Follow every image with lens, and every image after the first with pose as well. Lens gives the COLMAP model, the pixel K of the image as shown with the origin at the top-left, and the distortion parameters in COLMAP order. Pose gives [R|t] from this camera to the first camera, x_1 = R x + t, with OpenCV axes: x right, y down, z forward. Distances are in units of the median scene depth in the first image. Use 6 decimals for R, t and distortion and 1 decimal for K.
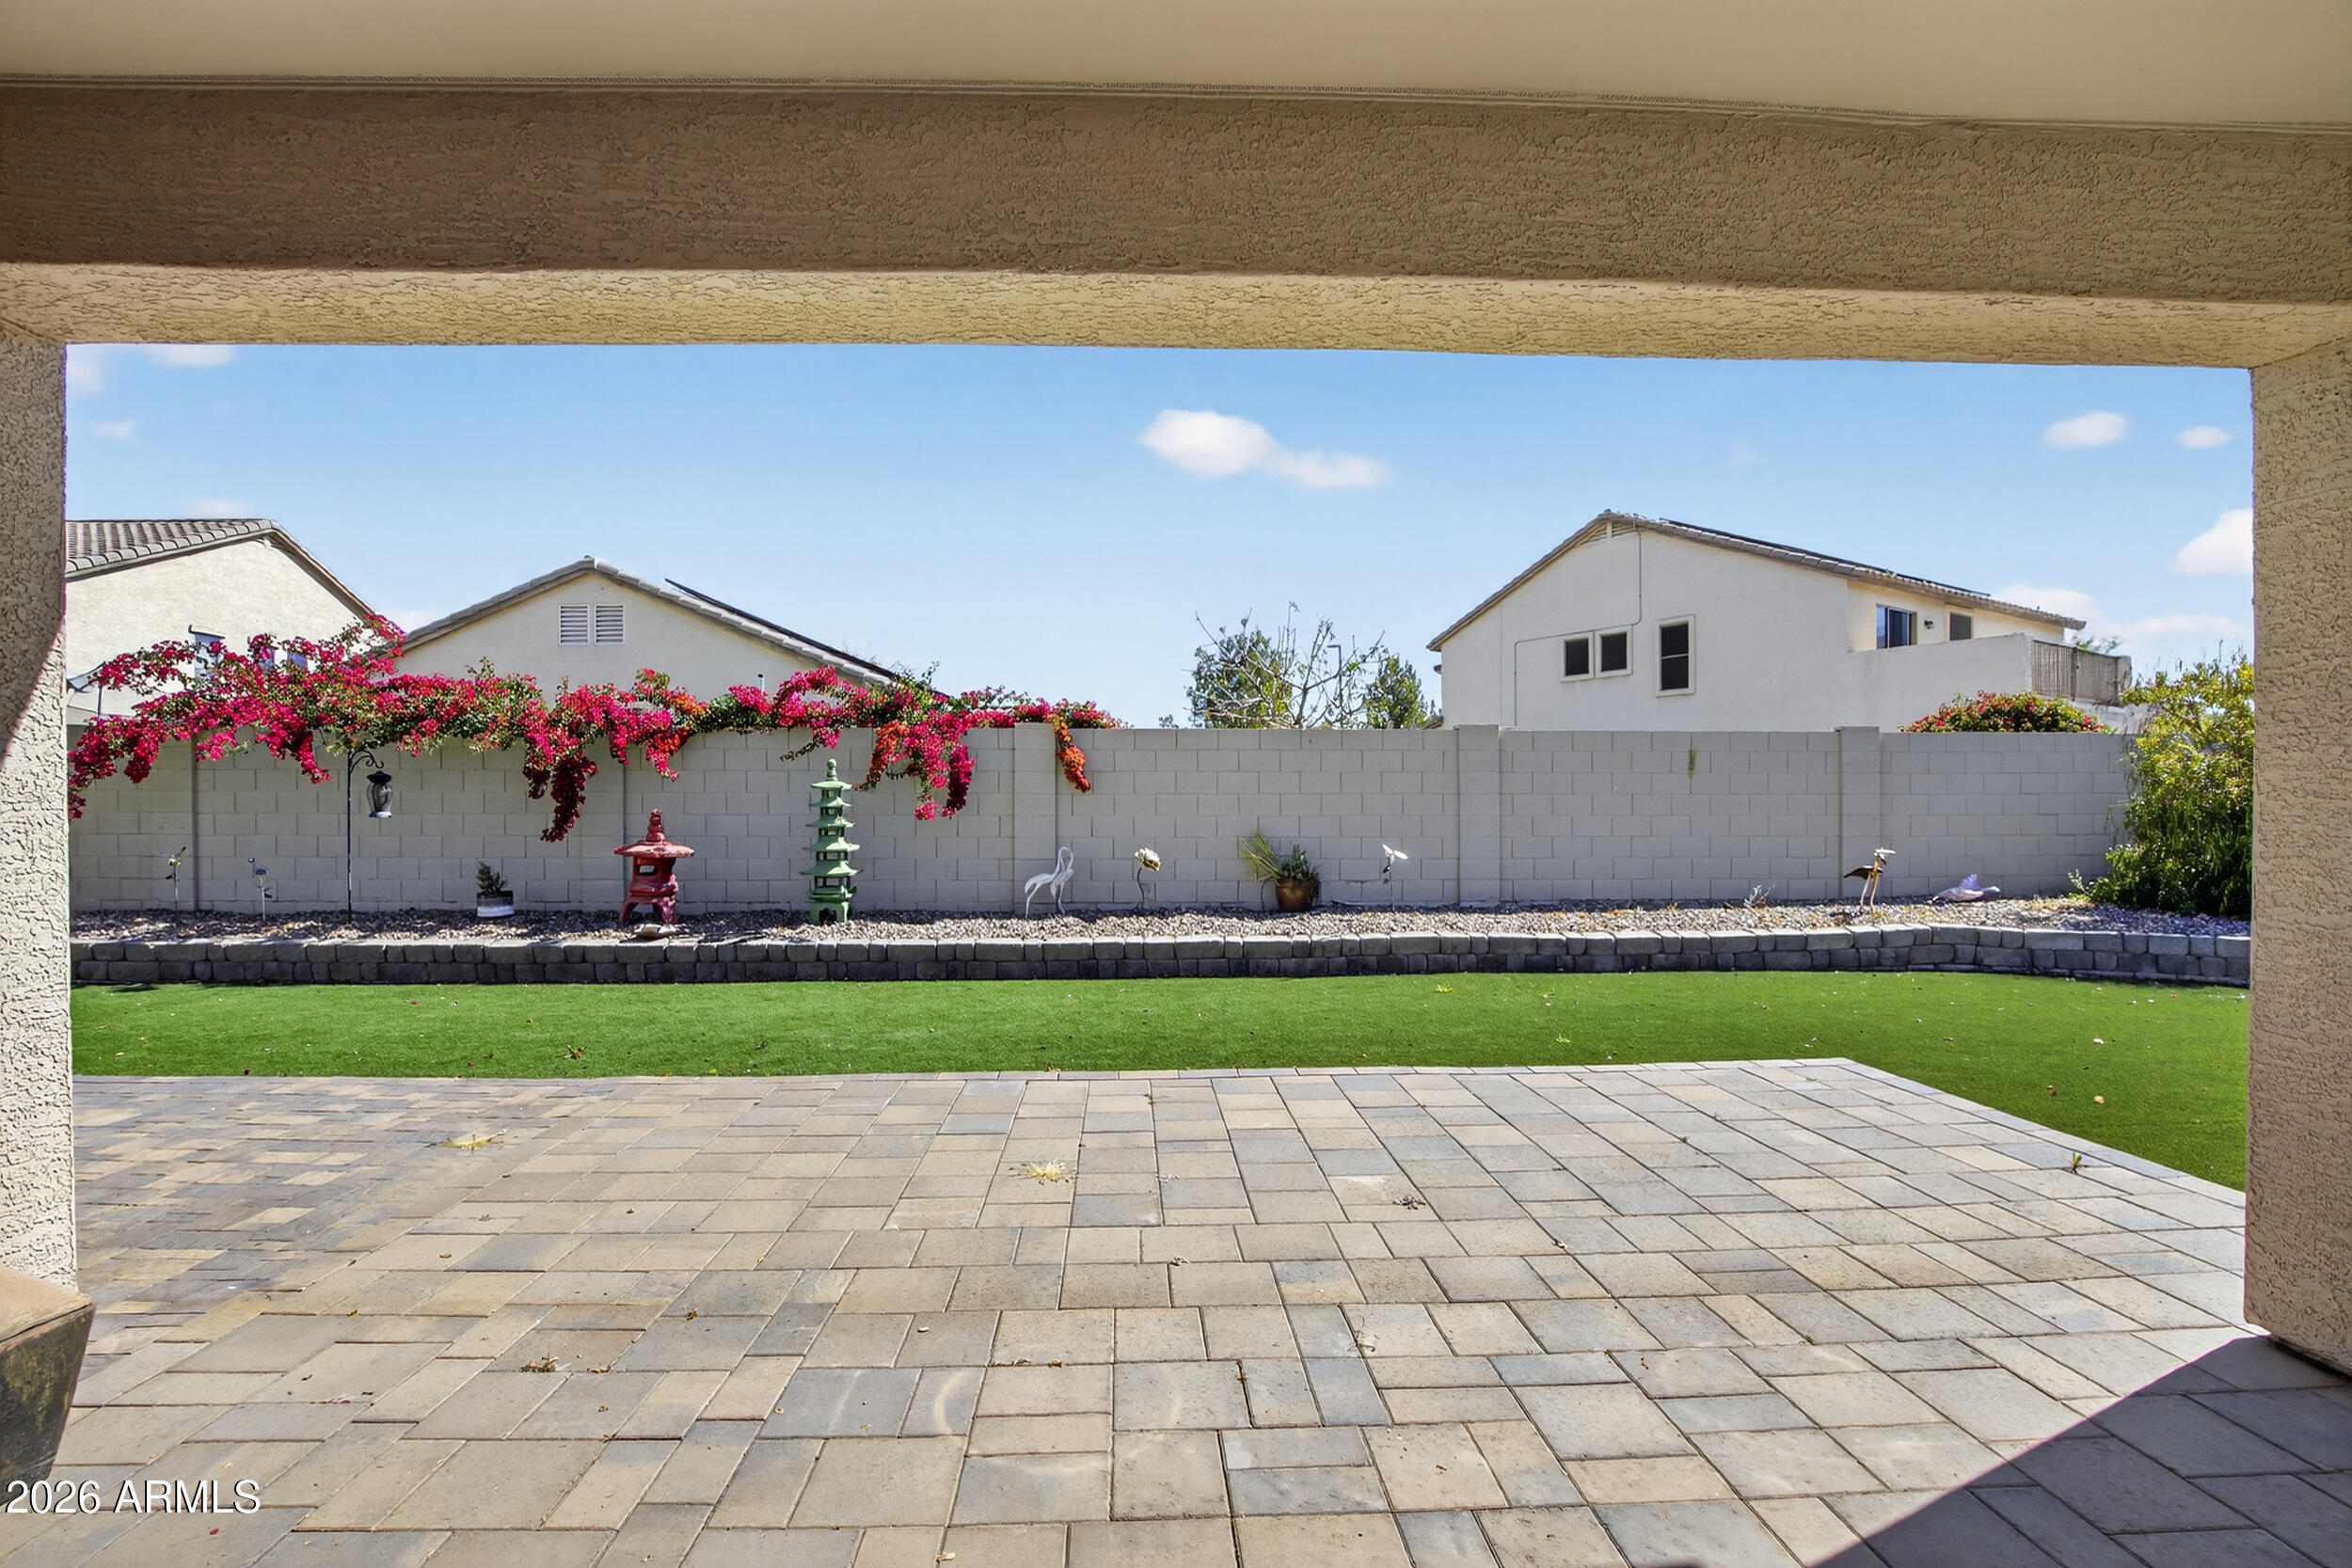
lens RADIAL K [[1091.2, 0, 1169.9], [0, 1091.2, 800.5], [0, 0, 1]] dist [-0.030085, 0.000871]
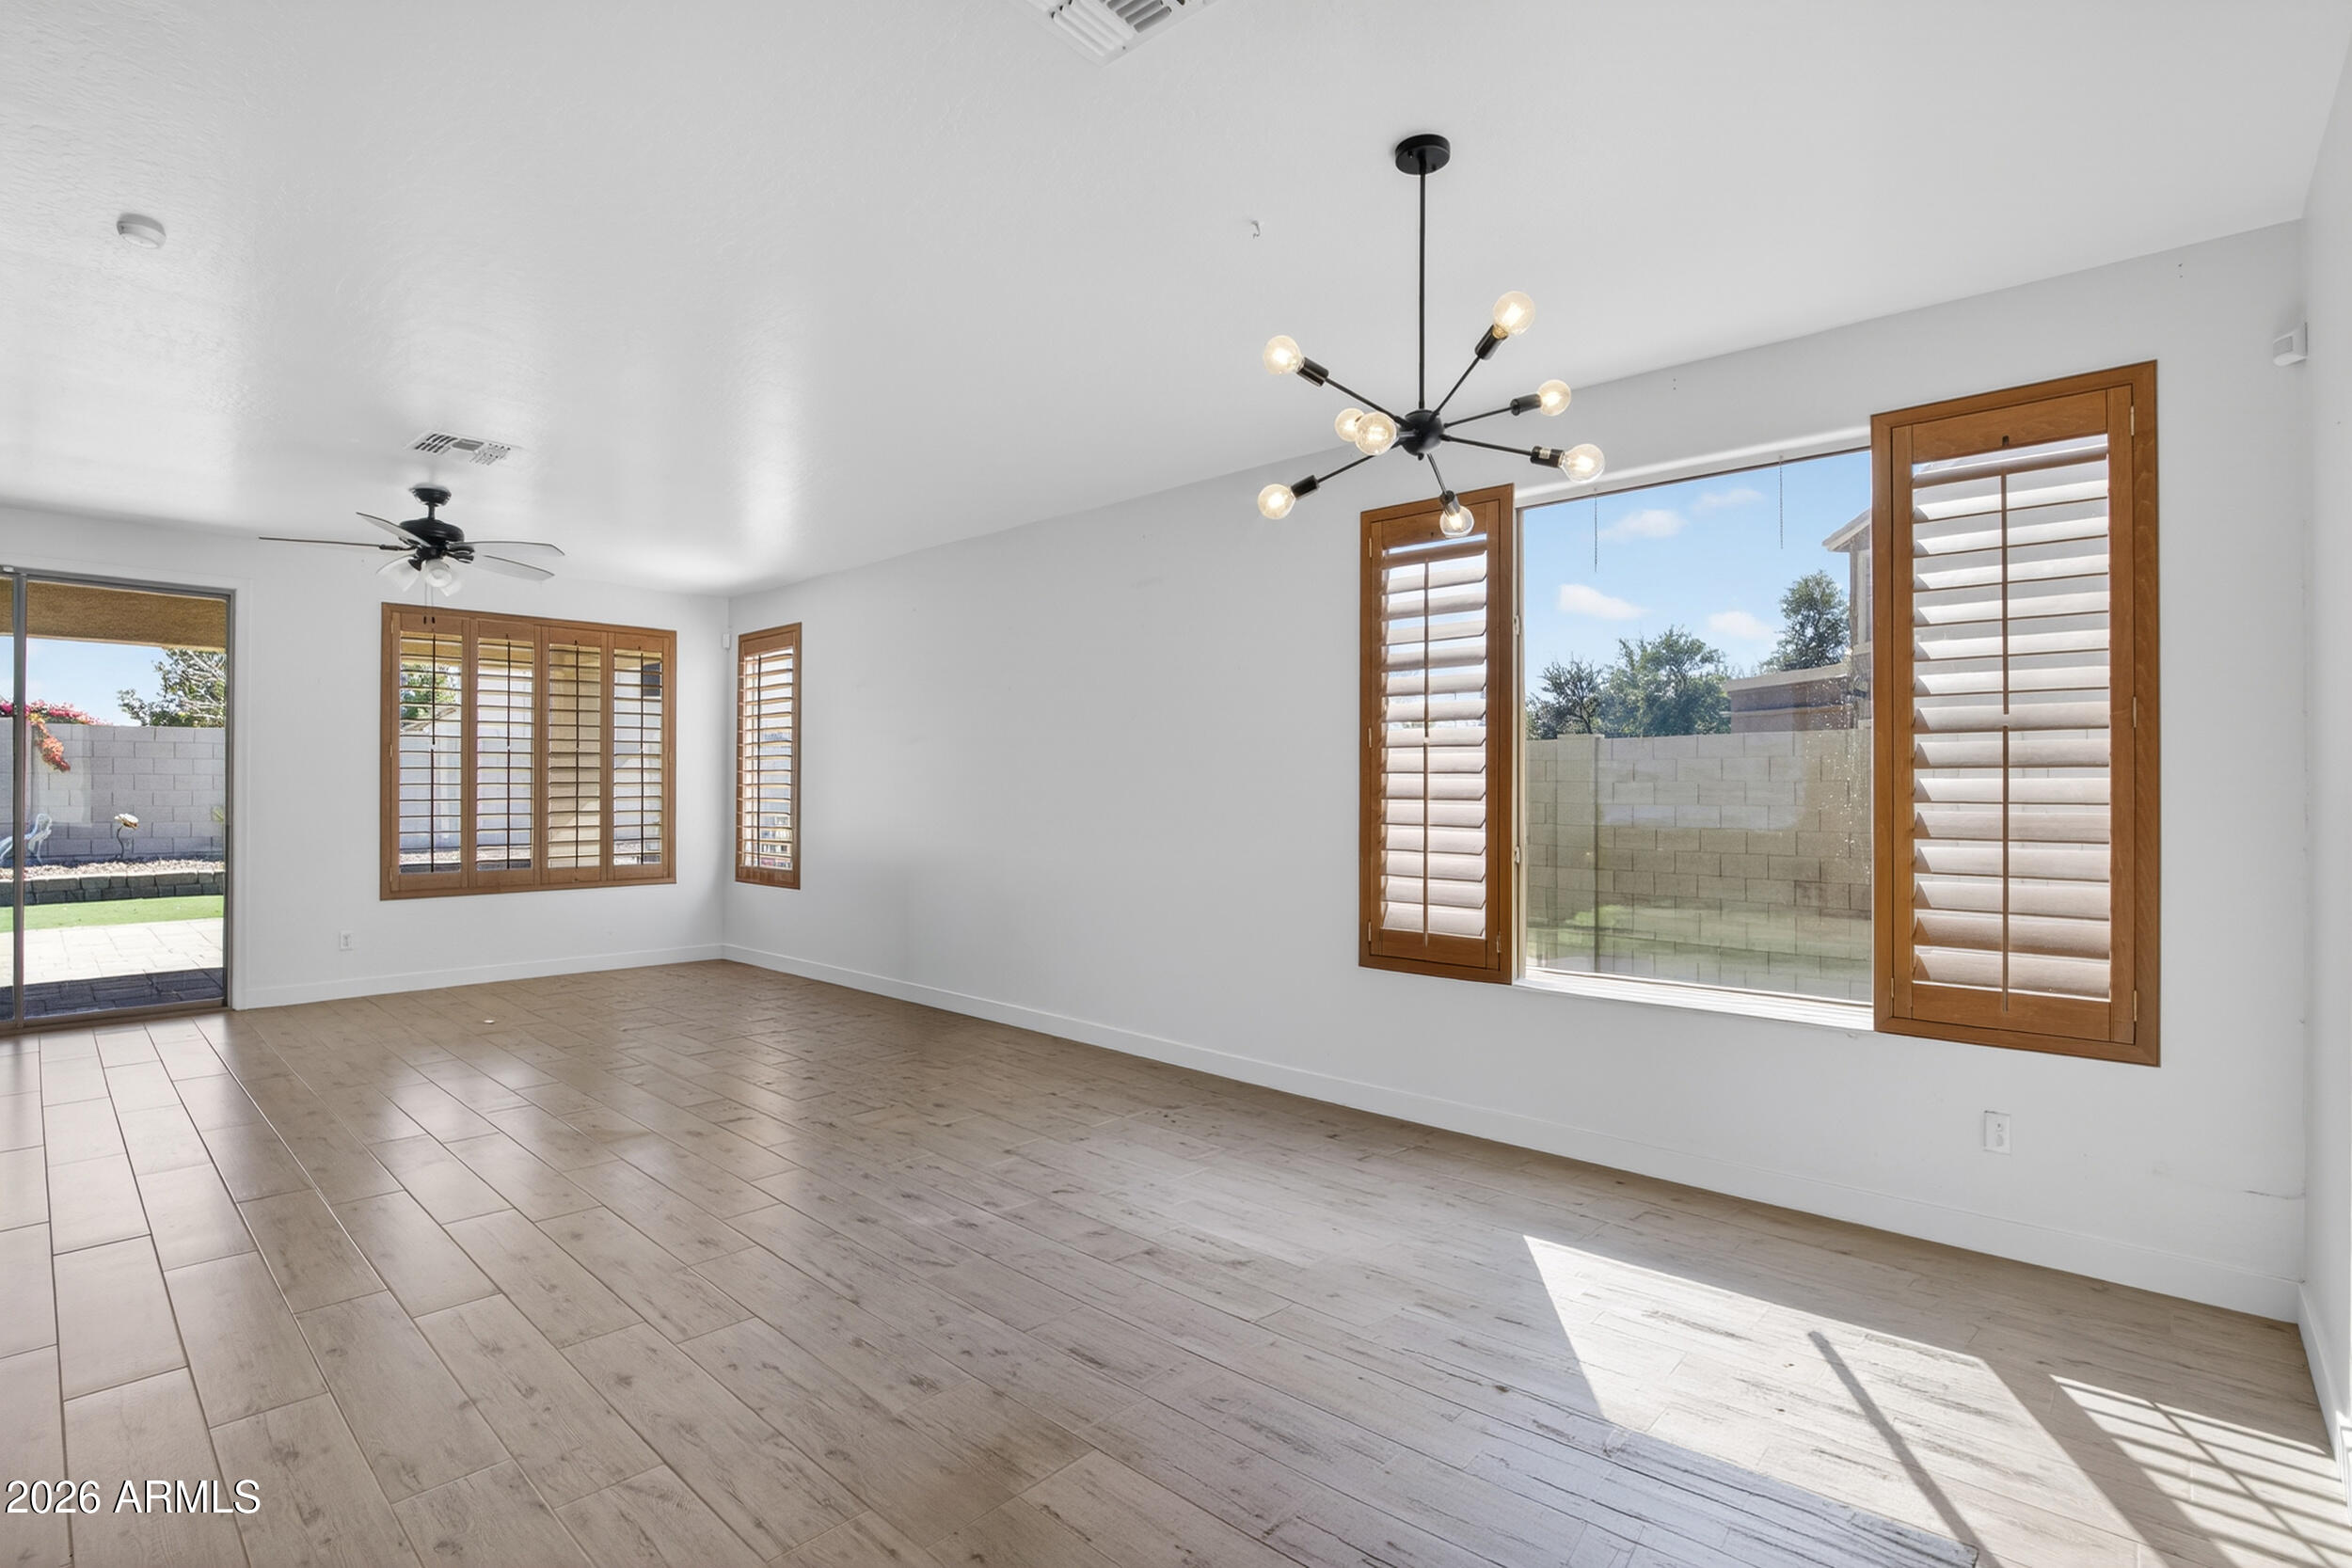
lens RADIAL K [[1091.2, 0, 1190.4], [0, 1091.2, 779.2], [0, 0, 1]] dist [-0.030085, 0.000871]
pose [[0.699039, 0.013574, 0.714955, -0.037680], [-0.012472, 0.999899, -0.006790, -0.007893], [-0.714975, -0.004170, 0.699138, -0.880954]]
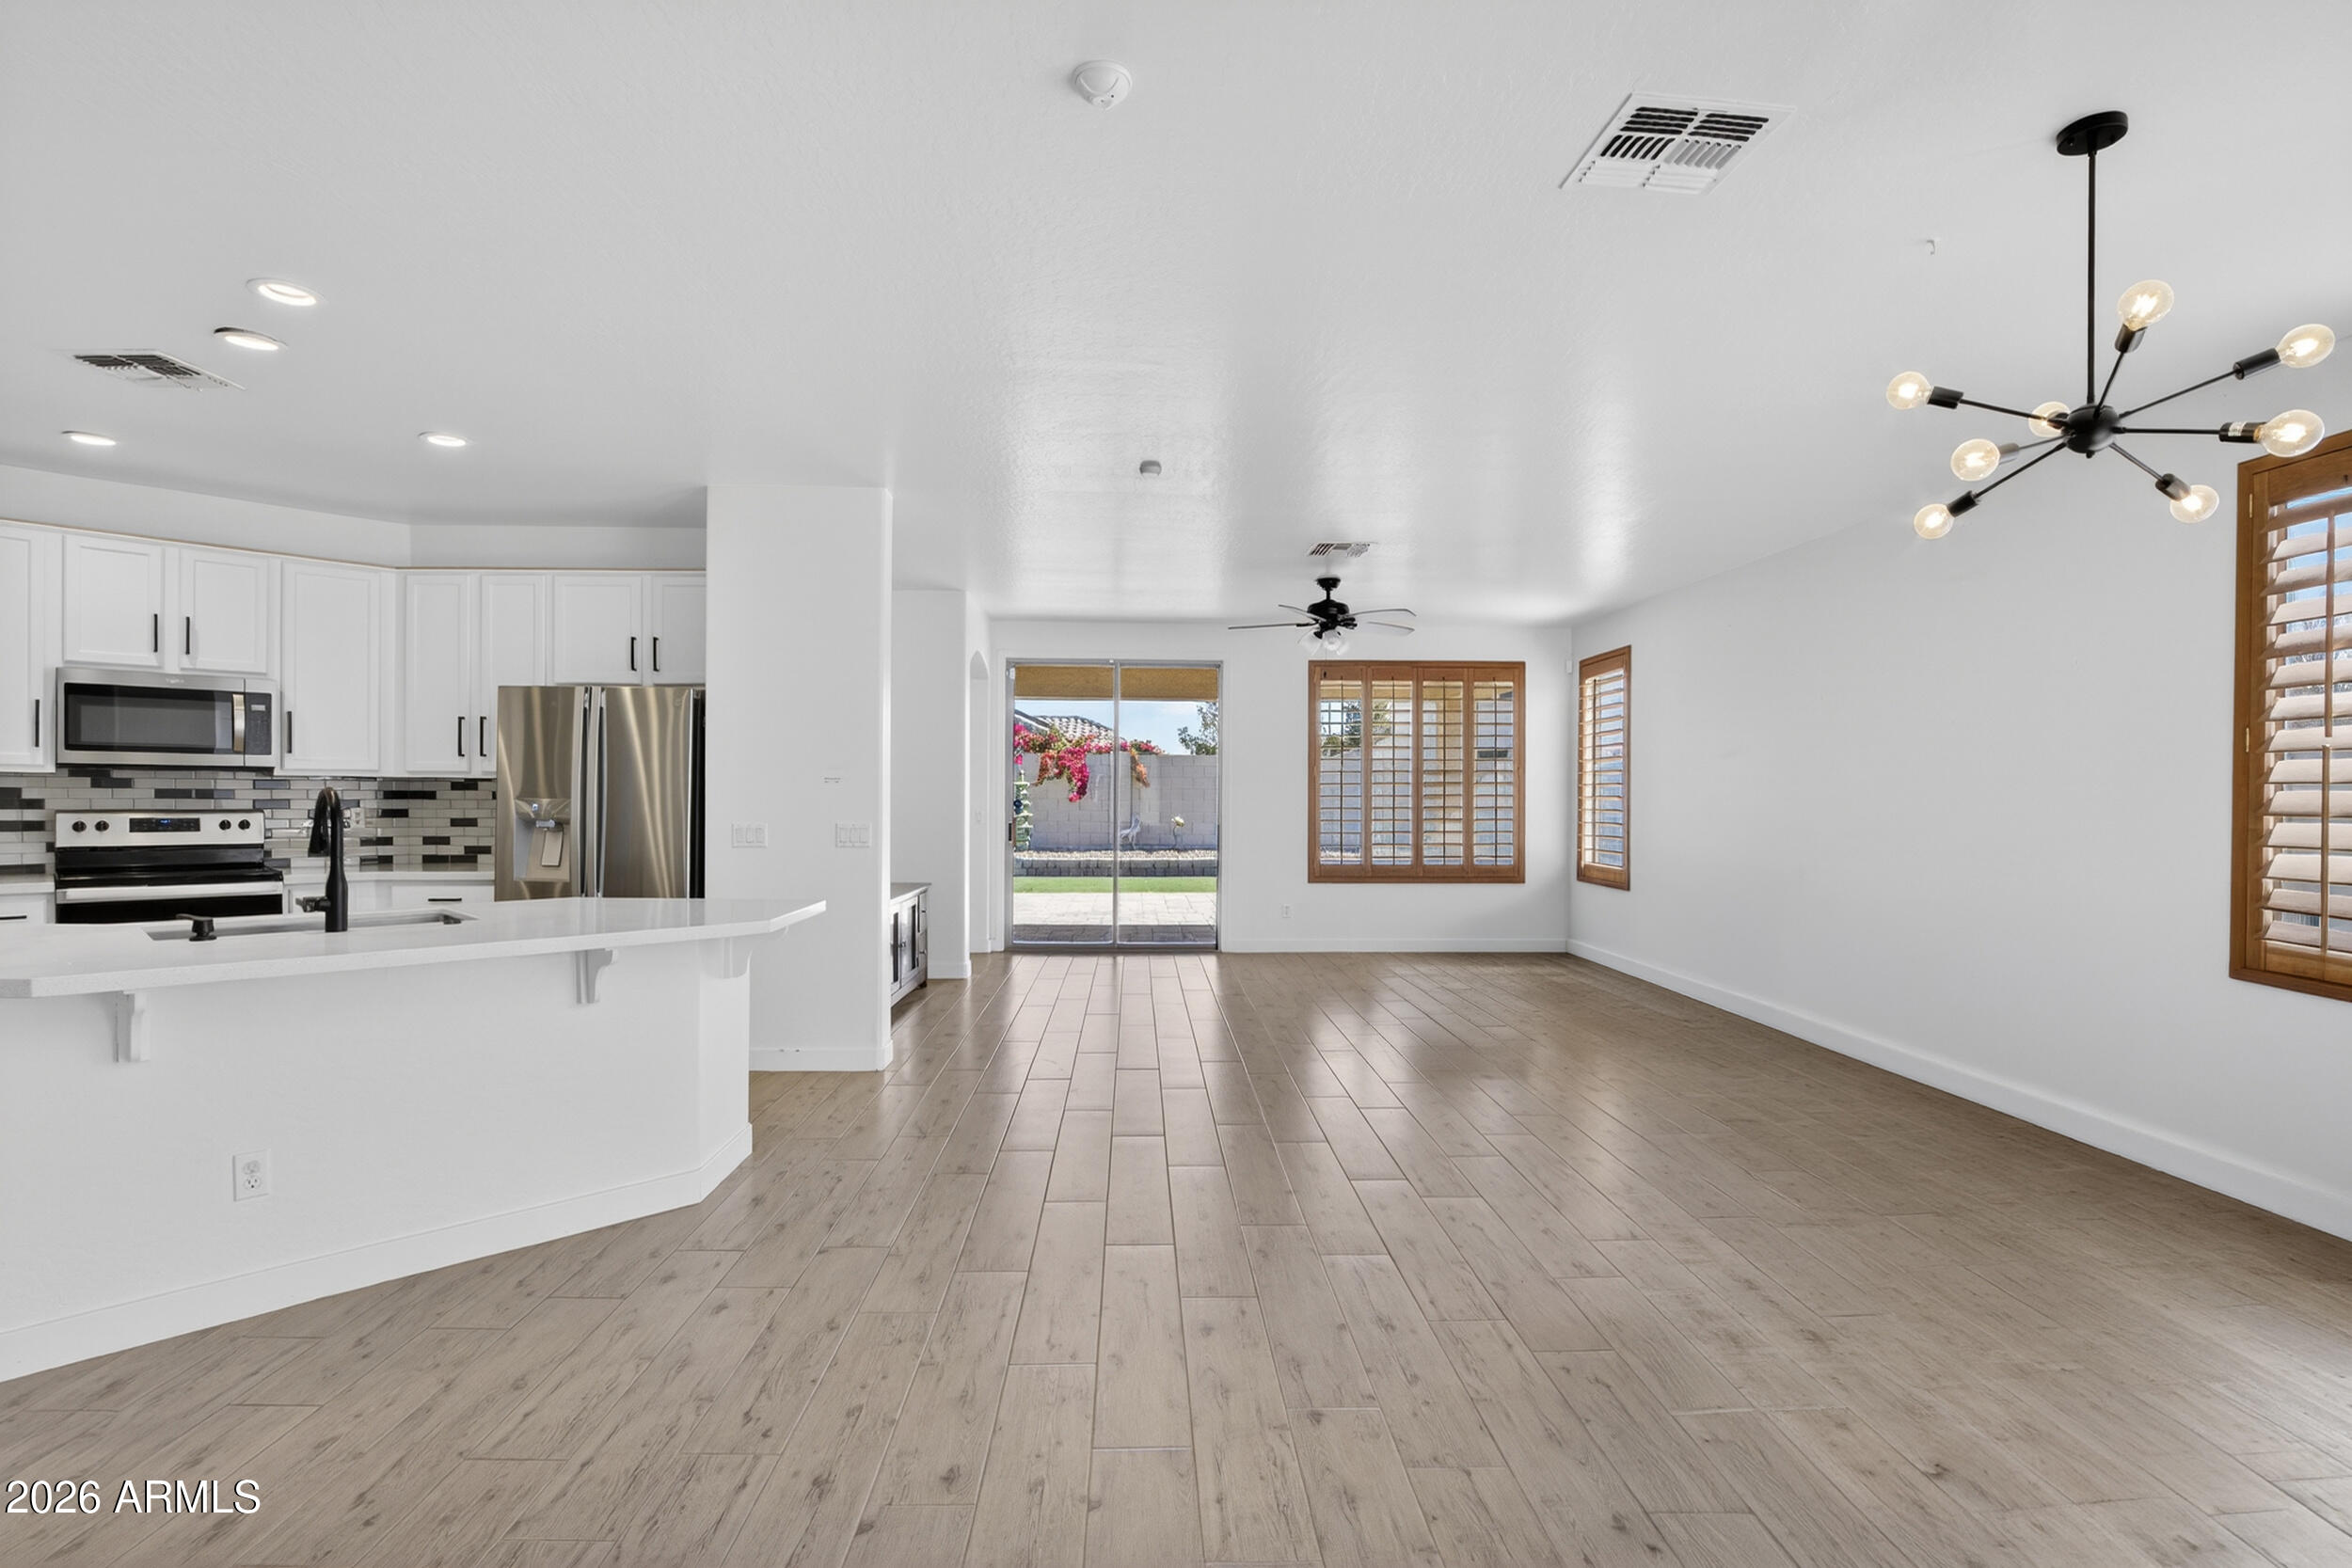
lens RADIAL K [[1091.2, 0, 1186.9], [0, 1091.2, 806.7], [0, 0, 1]] dist [-0.030085, 0.000871]
pose [[0.999875, 0.011748, 0.010567, -0.025609], [-0.011931, 0.999776, 0.017482, -0.008889], [-0.010359, -0.017605, 0.999791, -0.953118]]
